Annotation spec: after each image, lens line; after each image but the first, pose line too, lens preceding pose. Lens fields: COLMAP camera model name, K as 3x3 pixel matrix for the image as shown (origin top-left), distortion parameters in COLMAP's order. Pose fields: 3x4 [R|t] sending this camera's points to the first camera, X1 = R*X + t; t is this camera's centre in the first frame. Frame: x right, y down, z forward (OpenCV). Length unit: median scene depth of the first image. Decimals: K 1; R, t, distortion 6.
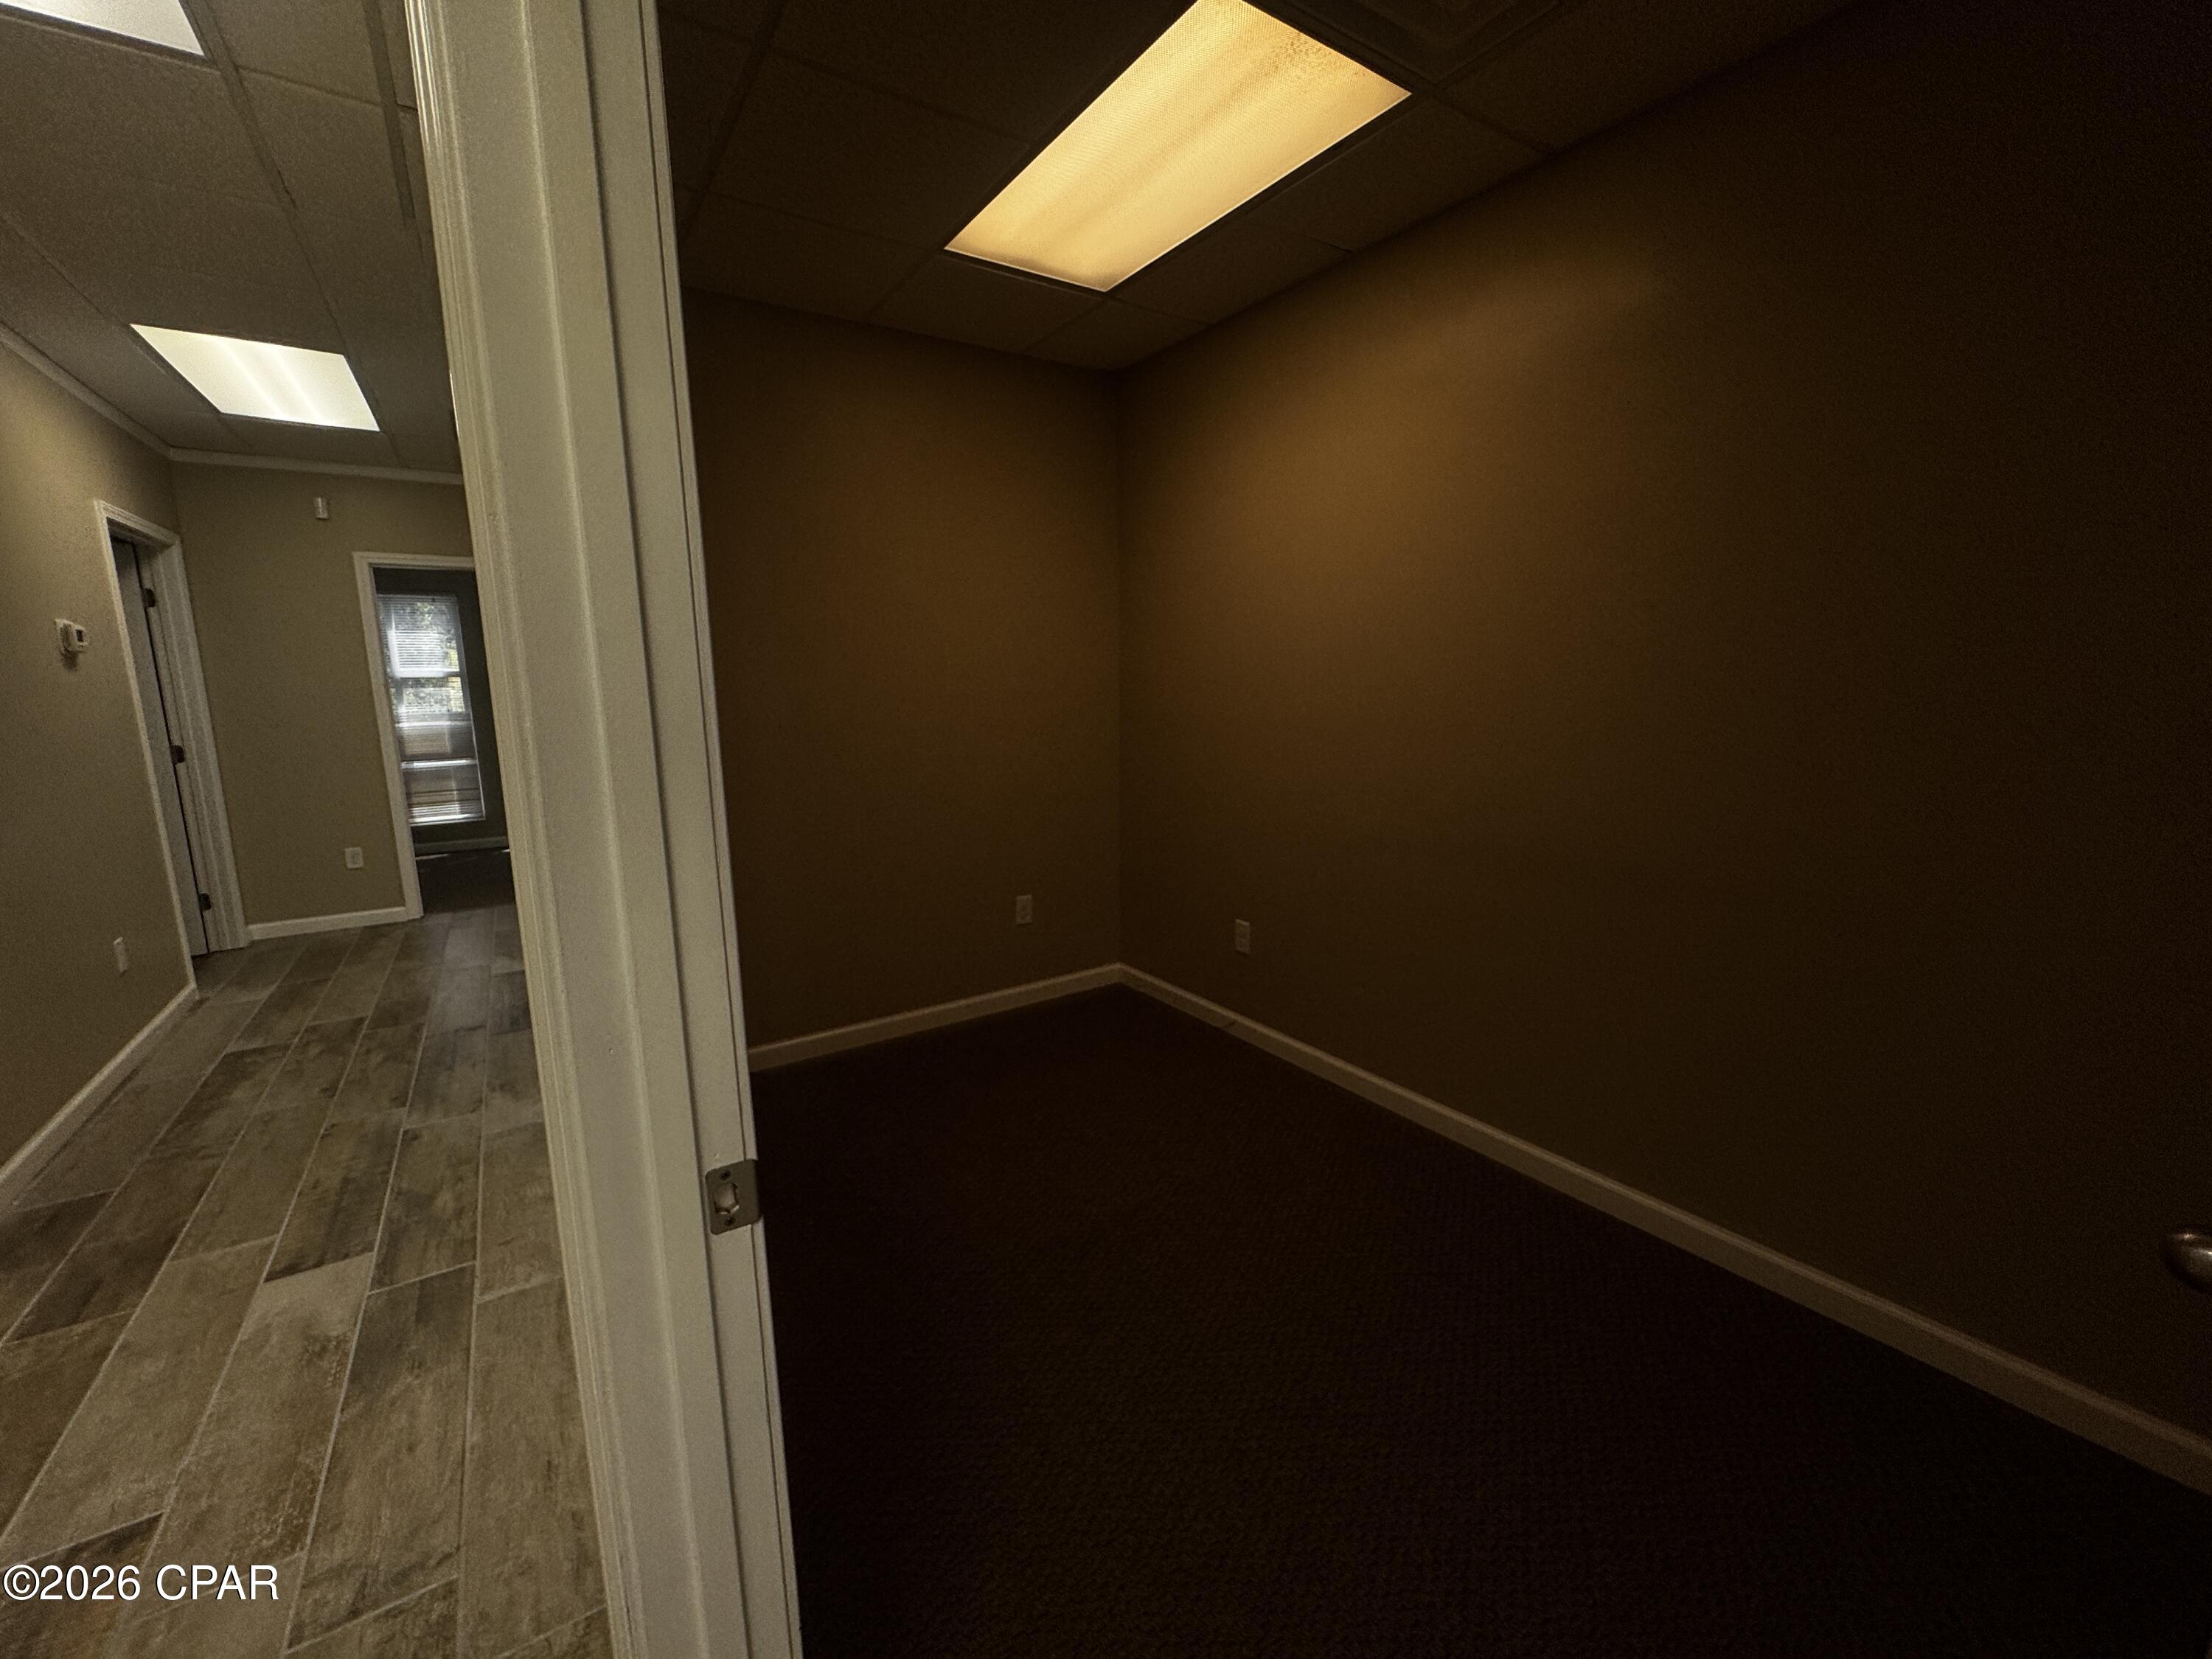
lens RADIAL K [[900.2, 0, 1114.1], [0, 900.2, 830.5], [0, 0, 1]] dist [-0.001228, 0.001383]
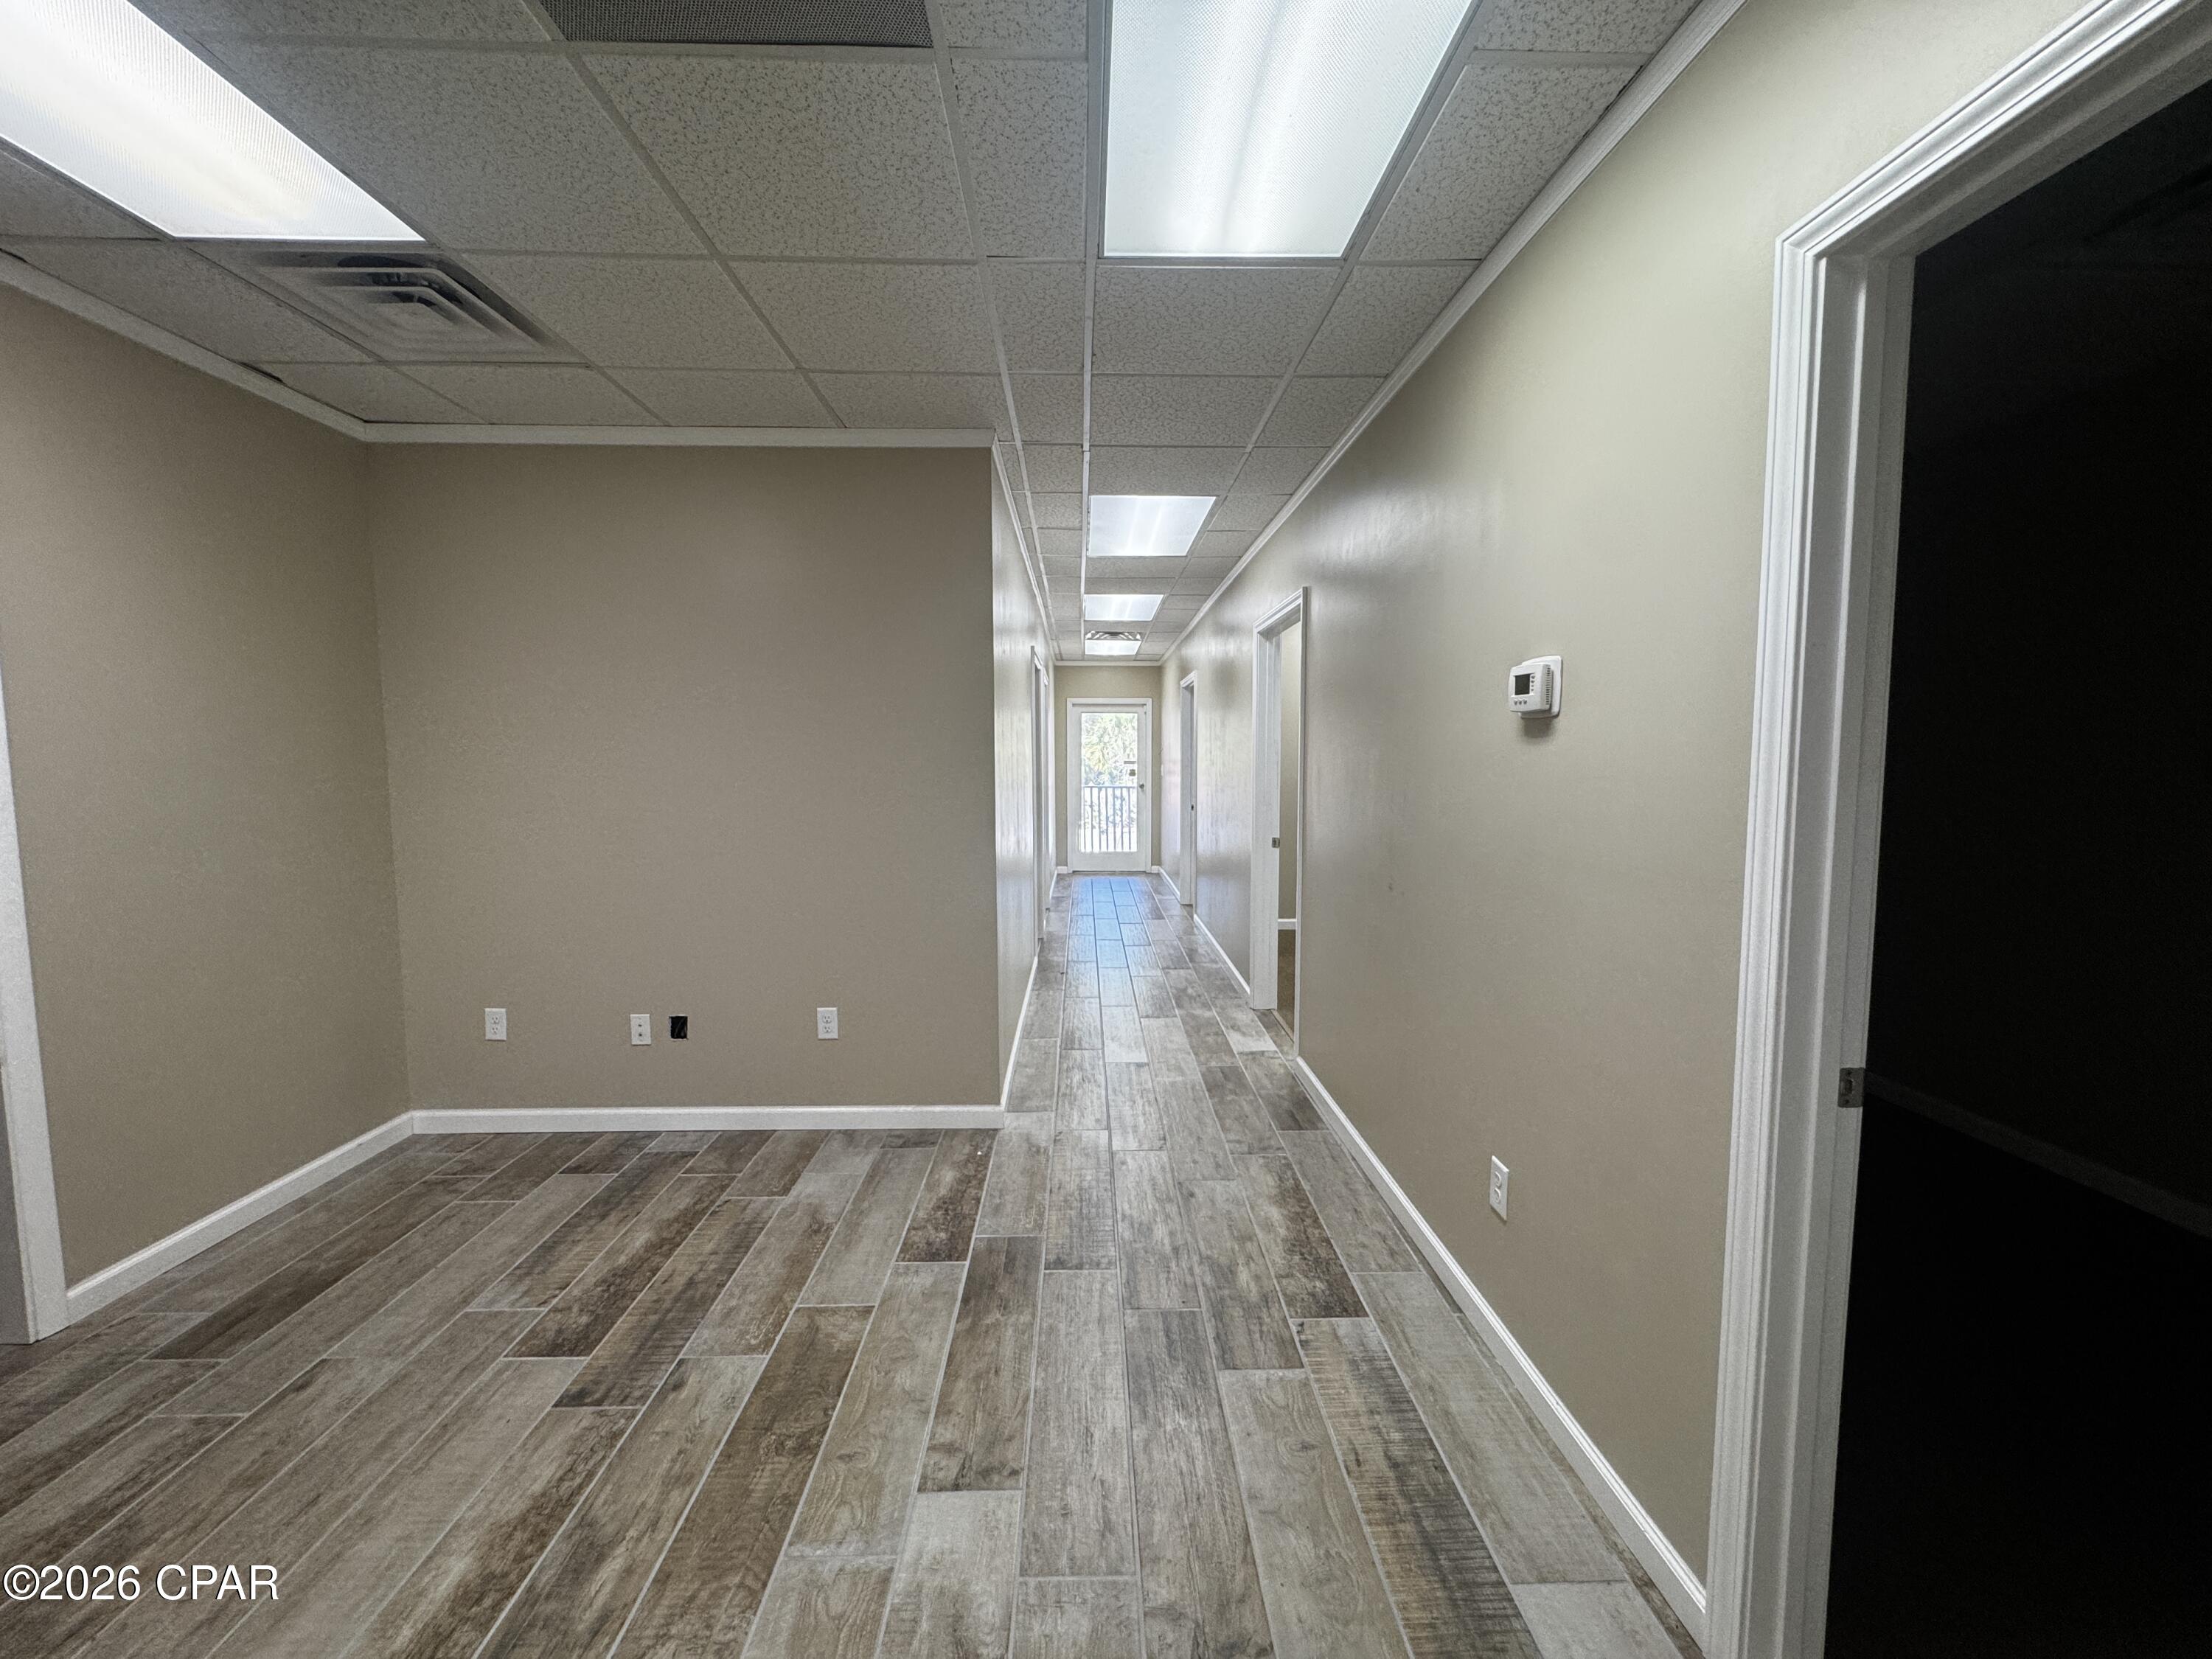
lens RADIAL K [[900.2, 0, 1101.0], [0, 900.2, 823.5], [0, 0, 1]] dist [-0.001228, 0.001383]
pose [[-0.844810, -0.028399, 0.534312, -1.254883], [0.104248, 0.970719, 0.216421, -0.289999], [-0.524813, 0.238535, -0.817112, 1.680138]]
